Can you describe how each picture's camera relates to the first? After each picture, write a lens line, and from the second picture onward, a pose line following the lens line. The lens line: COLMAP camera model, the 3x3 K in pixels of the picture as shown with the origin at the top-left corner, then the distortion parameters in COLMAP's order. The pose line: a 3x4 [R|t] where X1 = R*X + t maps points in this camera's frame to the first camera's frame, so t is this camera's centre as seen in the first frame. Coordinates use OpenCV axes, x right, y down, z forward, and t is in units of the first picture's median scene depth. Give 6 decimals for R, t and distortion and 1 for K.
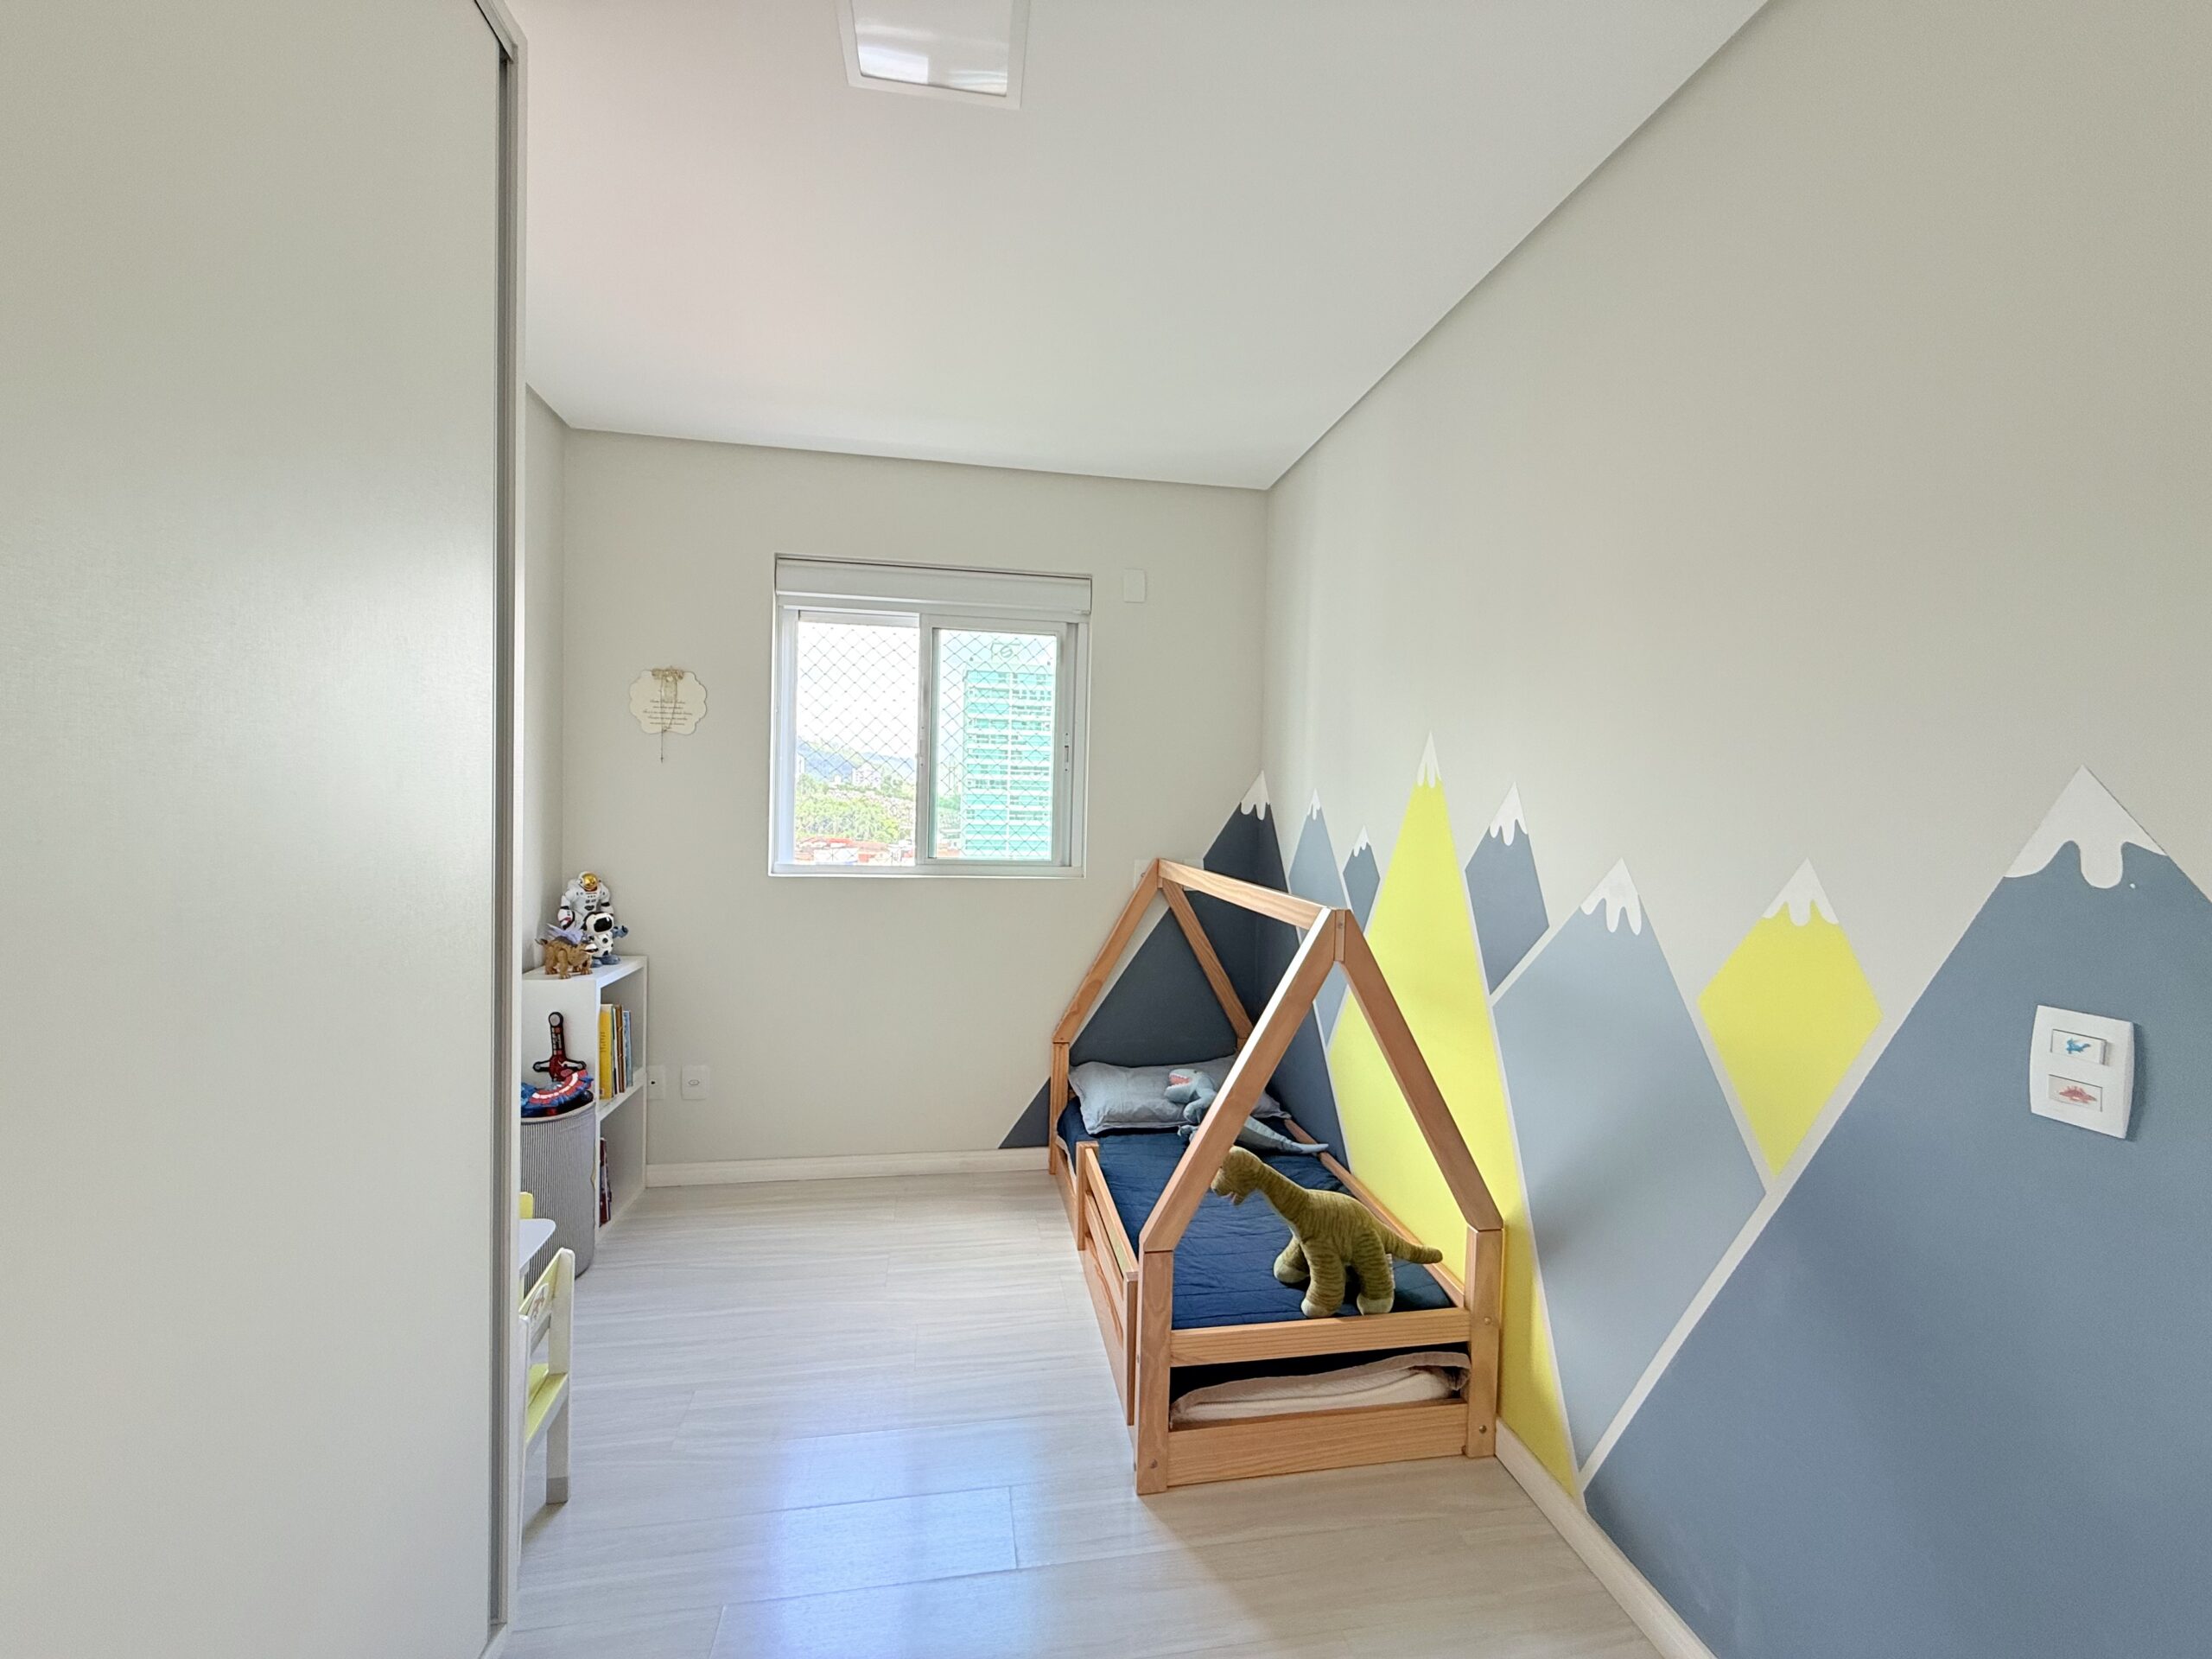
lens RADIAL K [[883.5, 0, 1101.2], [0, 883.5, 827.7], [0, 0, 1]] dist [-0.000643, 0.000139]
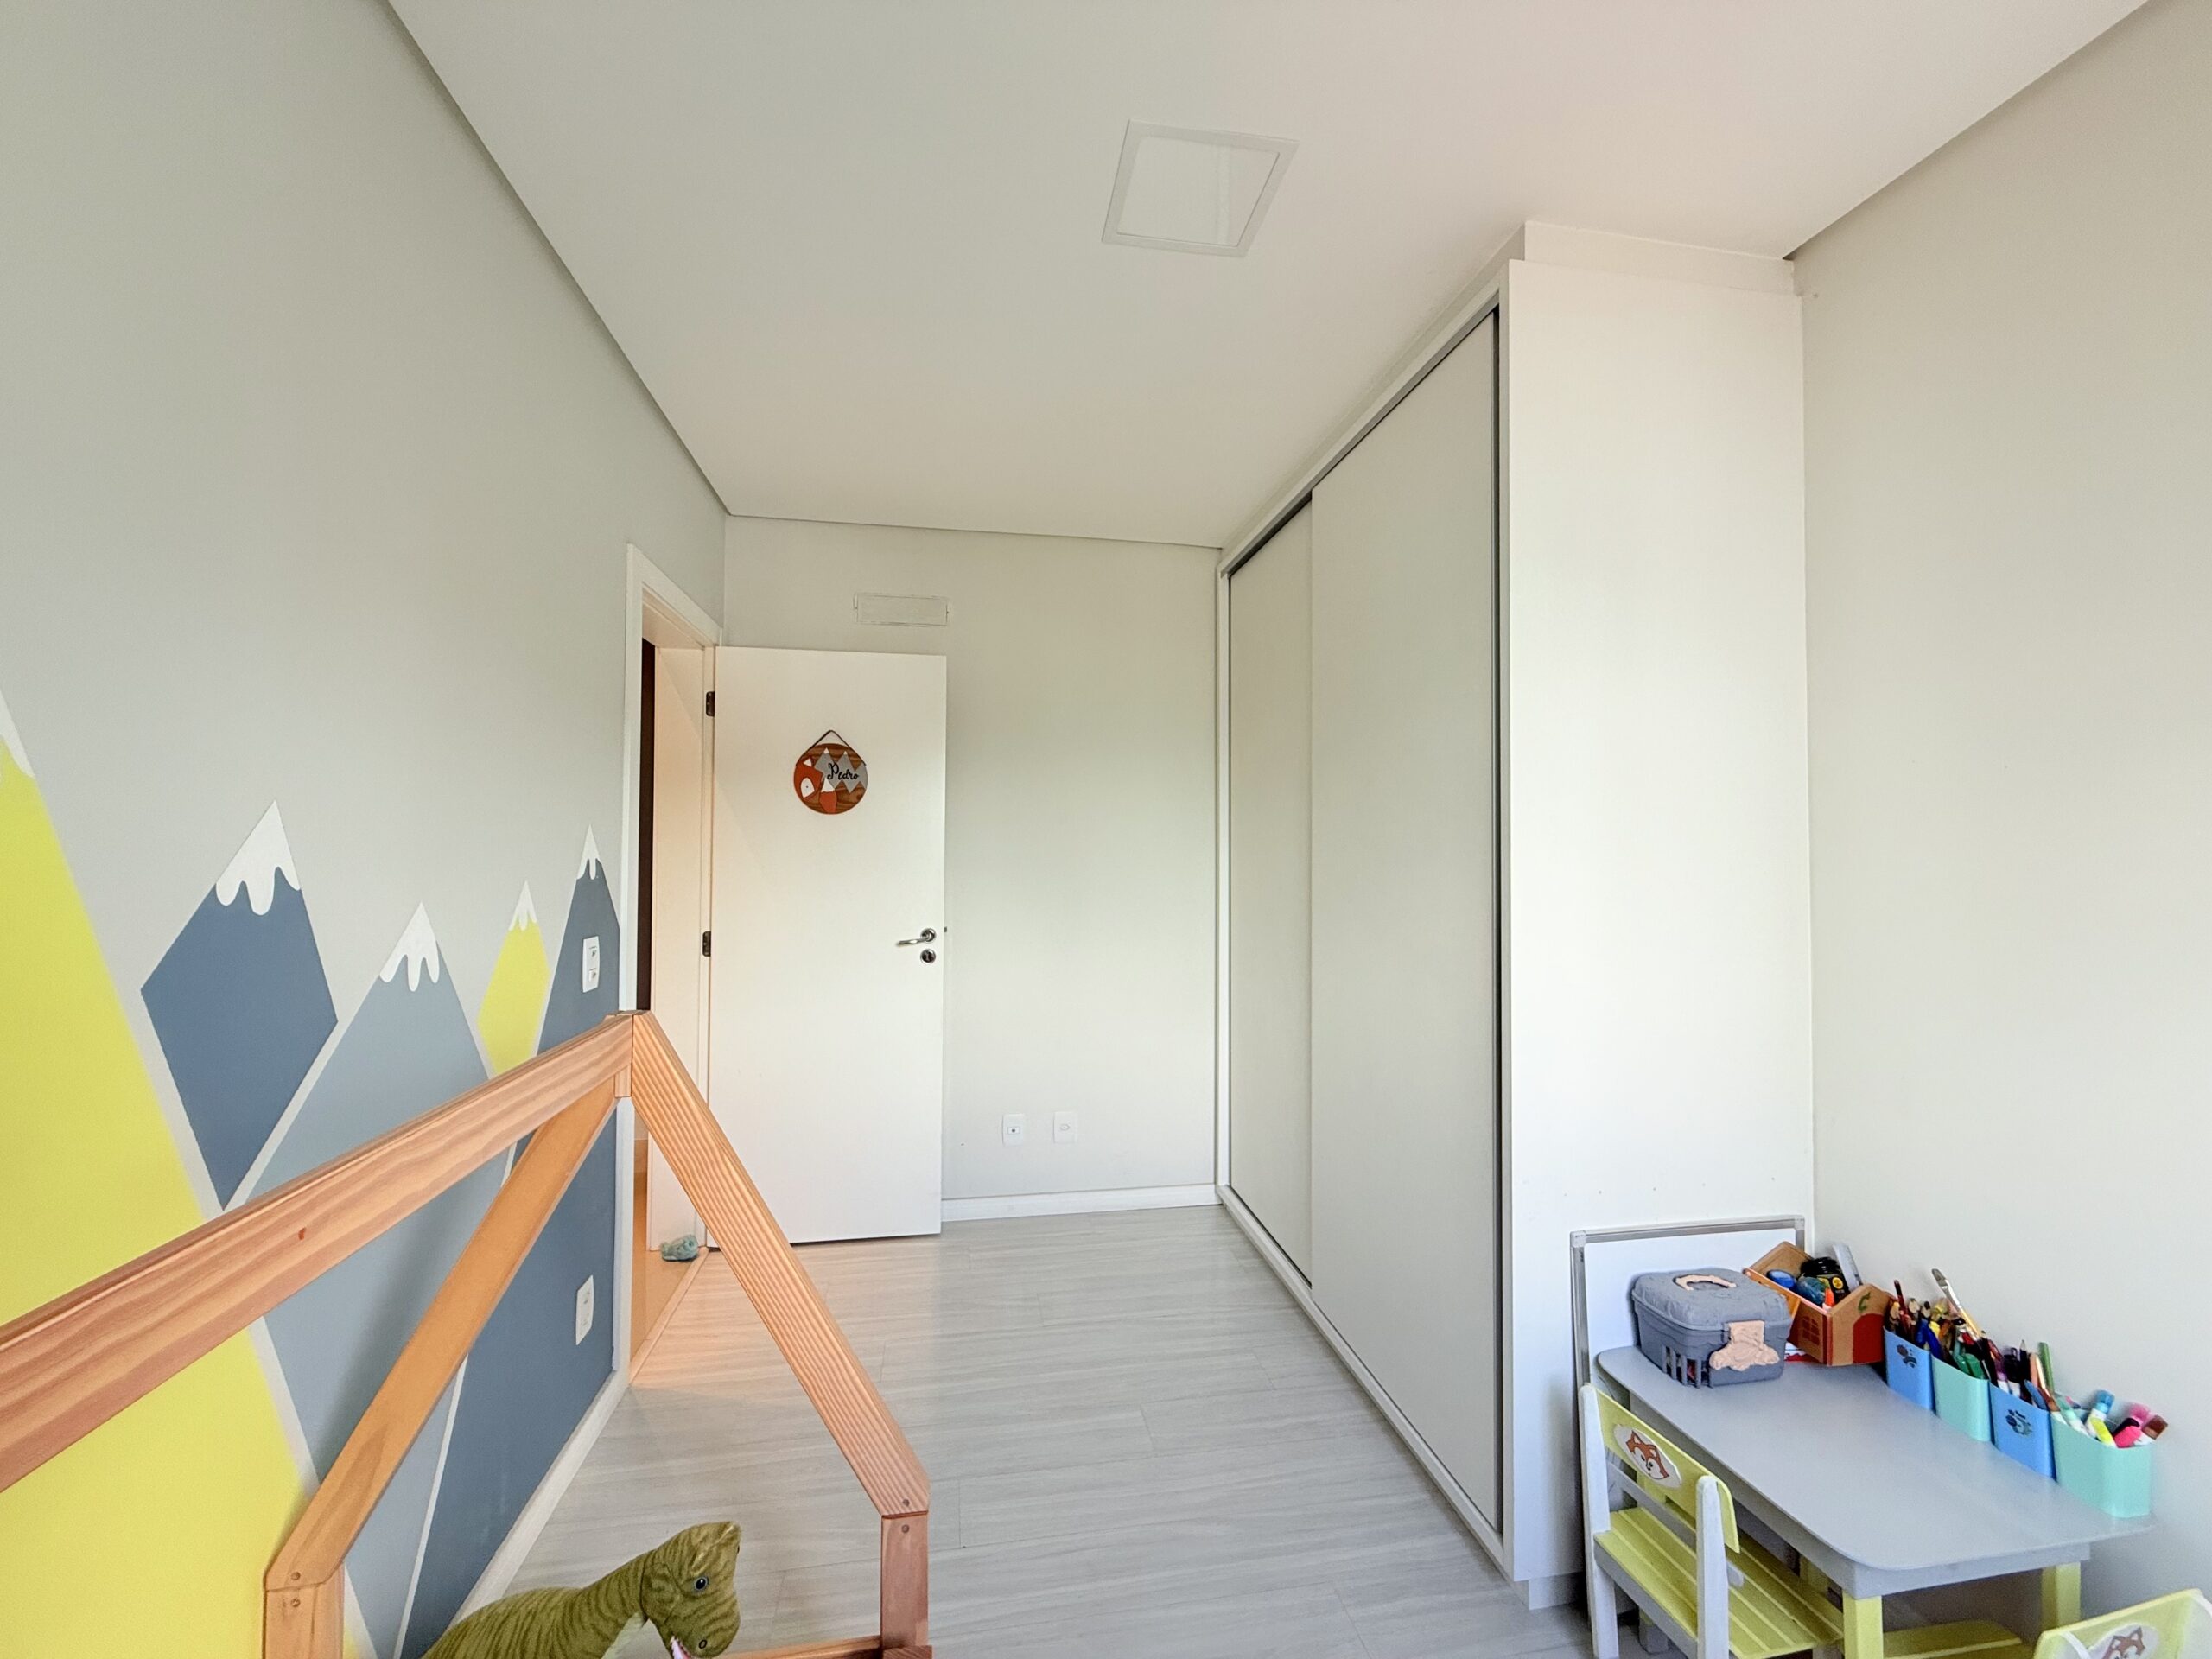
lens RADIAL K [[883.5, 0, 1101.2], [0, 883.5, 827.7], [0, 0, 1]] dist [-0.000643, 0.000139]
pose [[-0.999377, -0.035286, 0.000095, -0.069311], [-0.035286, 0.999375, 0.002262, -0.055631], [-0.000175, 0.002257, -0.999997, 1.580779]]
